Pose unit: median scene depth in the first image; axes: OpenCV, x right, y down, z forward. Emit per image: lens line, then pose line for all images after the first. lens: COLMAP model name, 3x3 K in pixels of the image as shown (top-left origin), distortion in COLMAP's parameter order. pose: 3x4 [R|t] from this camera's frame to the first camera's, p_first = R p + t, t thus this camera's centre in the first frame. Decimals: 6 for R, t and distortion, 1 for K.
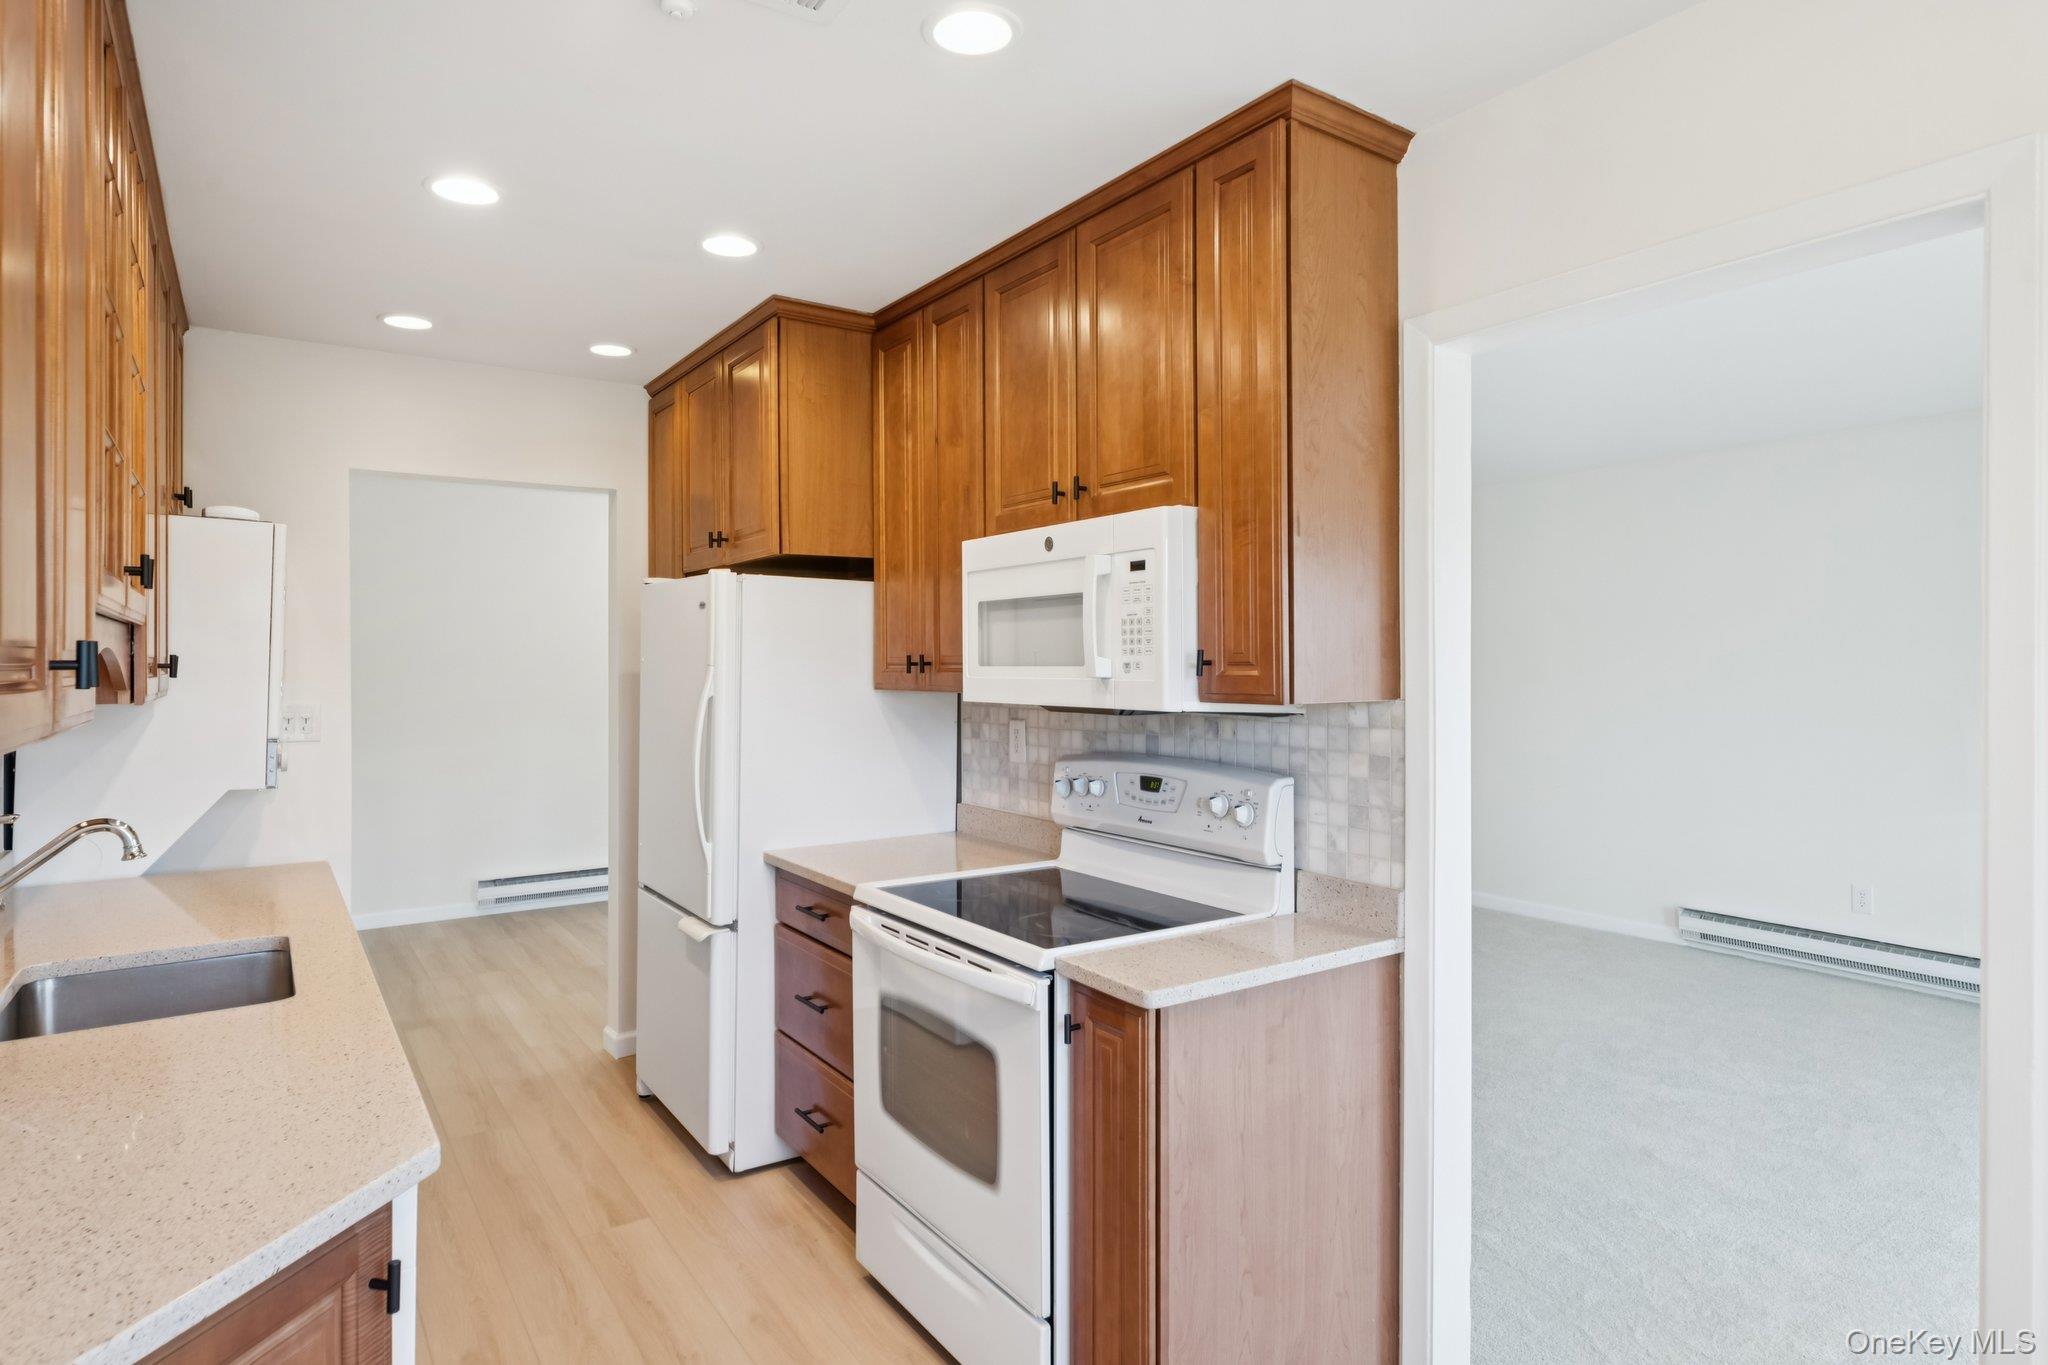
lens RADIAL K [[1122.4, 0, 1024.0], [0, 1122.4, 682.5], [0, 0, 1]] dist [0.004776, 0.001051]
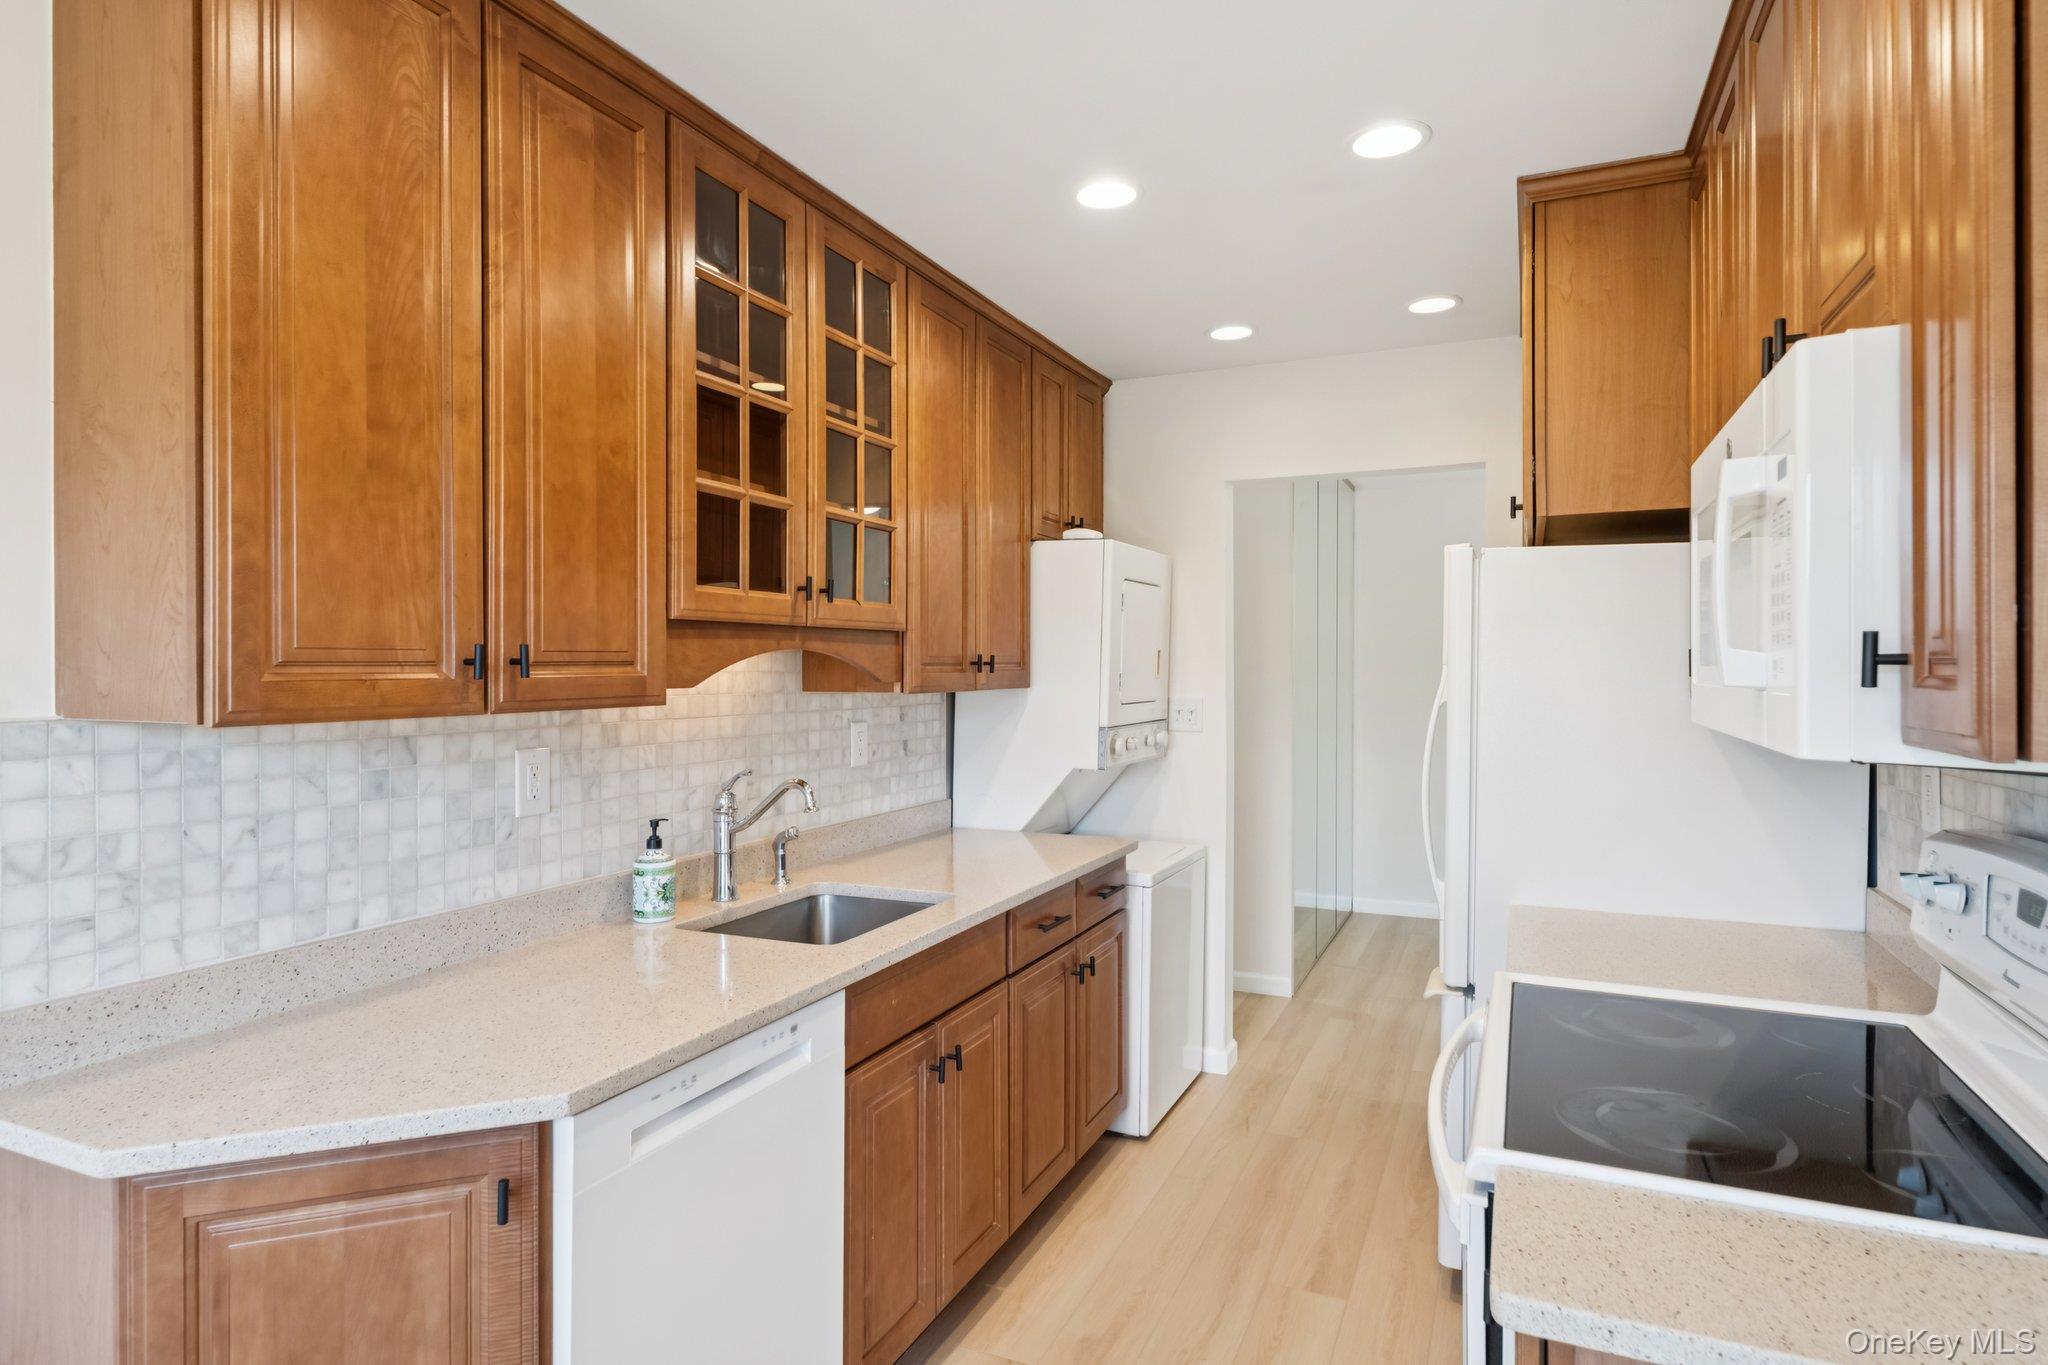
lens RADIAL K [[1122.4, 0, 1024.0], [0, 1122.4, 682.5], [0, 0, 1]] dist [0.004776, 0.001051]
pose [[0.522117, 0.015908, -0.852725, 0.259914], [-0.014753, 0.999845, 0.009619, -0.004995], [0.852746, 0.007558, 0.522271, 0.320297]]
